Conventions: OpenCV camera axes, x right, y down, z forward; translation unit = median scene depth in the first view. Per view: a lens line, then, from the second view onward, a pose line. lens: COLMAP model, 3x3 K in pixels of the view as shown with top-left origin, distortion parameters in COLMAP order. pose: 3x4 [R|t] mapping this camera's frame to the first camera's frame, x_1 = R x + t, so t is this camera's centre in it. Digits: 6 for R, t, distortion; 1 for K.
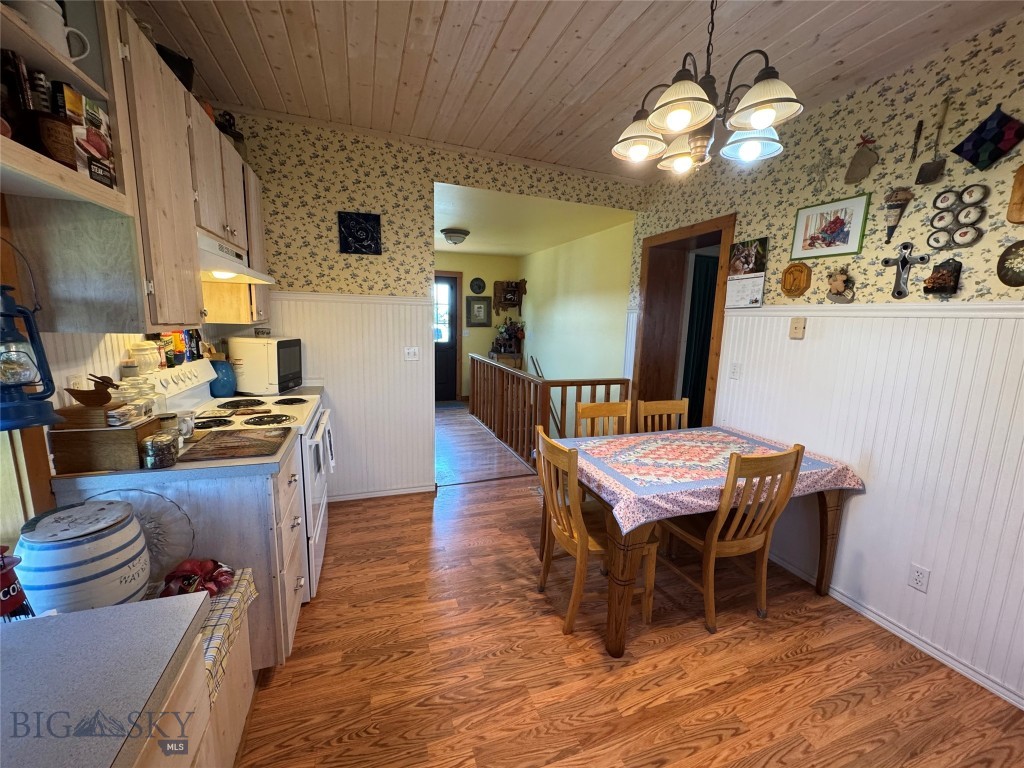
lens RADIAL K [[407.8, 0, 513.7], [0, 407.8, 386.4], [0, 0, 1]] dist [-0.003315, 0.000846]
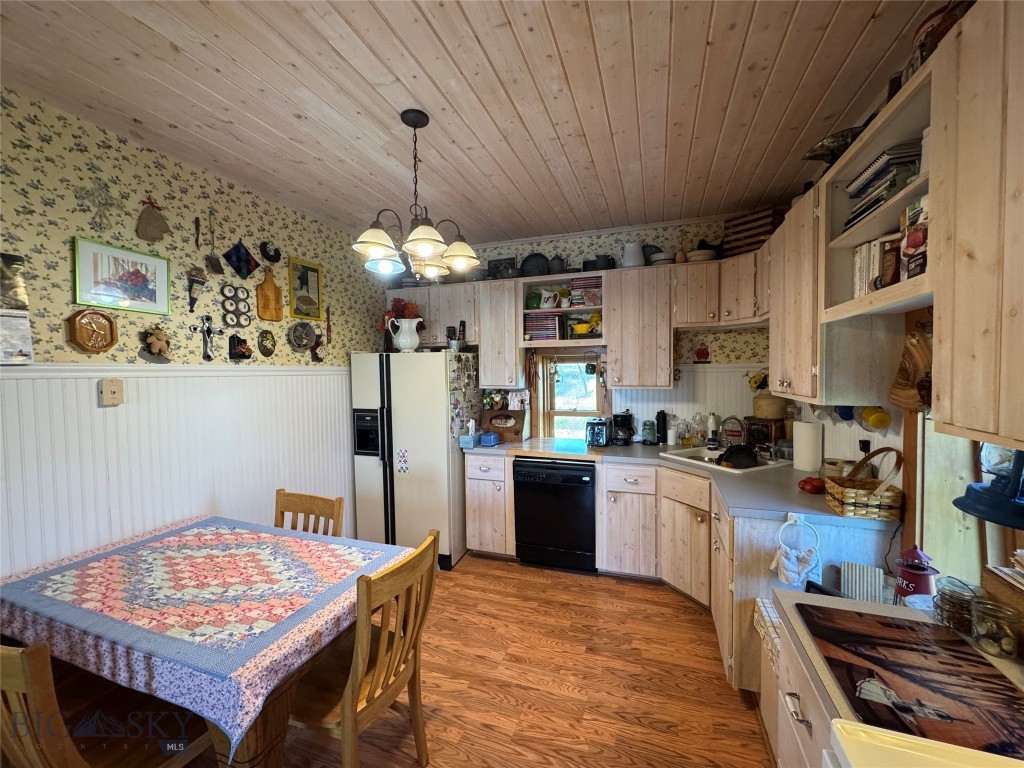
lens RADIAL K [[407.8, 0, 511.8], [0, 407.8, 385.6], [0, 0, 1]] dist [-0.003315, 0.000846]
pose [[-0.771247, -0.045420, 0.634914, -0.427969], [0.090799, 0.979401, 0.180360, -0.241419], [-0.630027, 0.196751, -0.751235, 1.165570]]
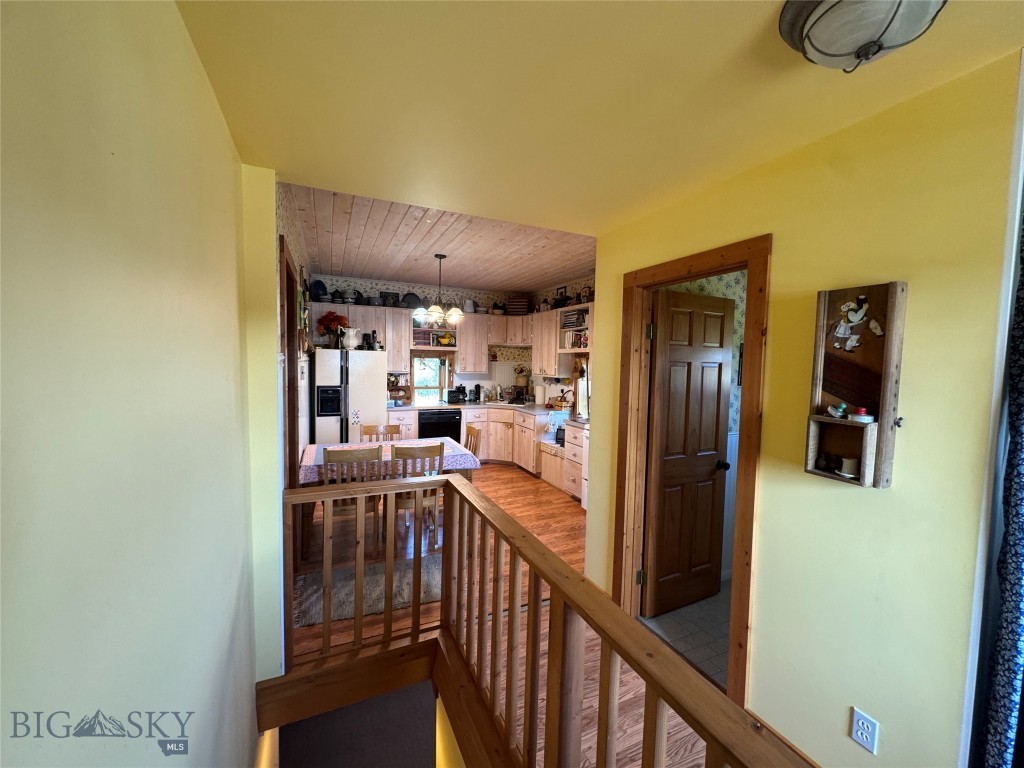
lens RADIAL K [[407.8, 0, 513.1], [0, 407.8, 385.9], [0, 0, 1]] dist [-0.003315, 0.000846]
pose [[-0.995584, -0.047199, -0.081143, 0.066139], [-0.064211, 0.972955, 0.221890, -0.498072], [0.068476, 0.226120, -0.971690, 2.625067]]
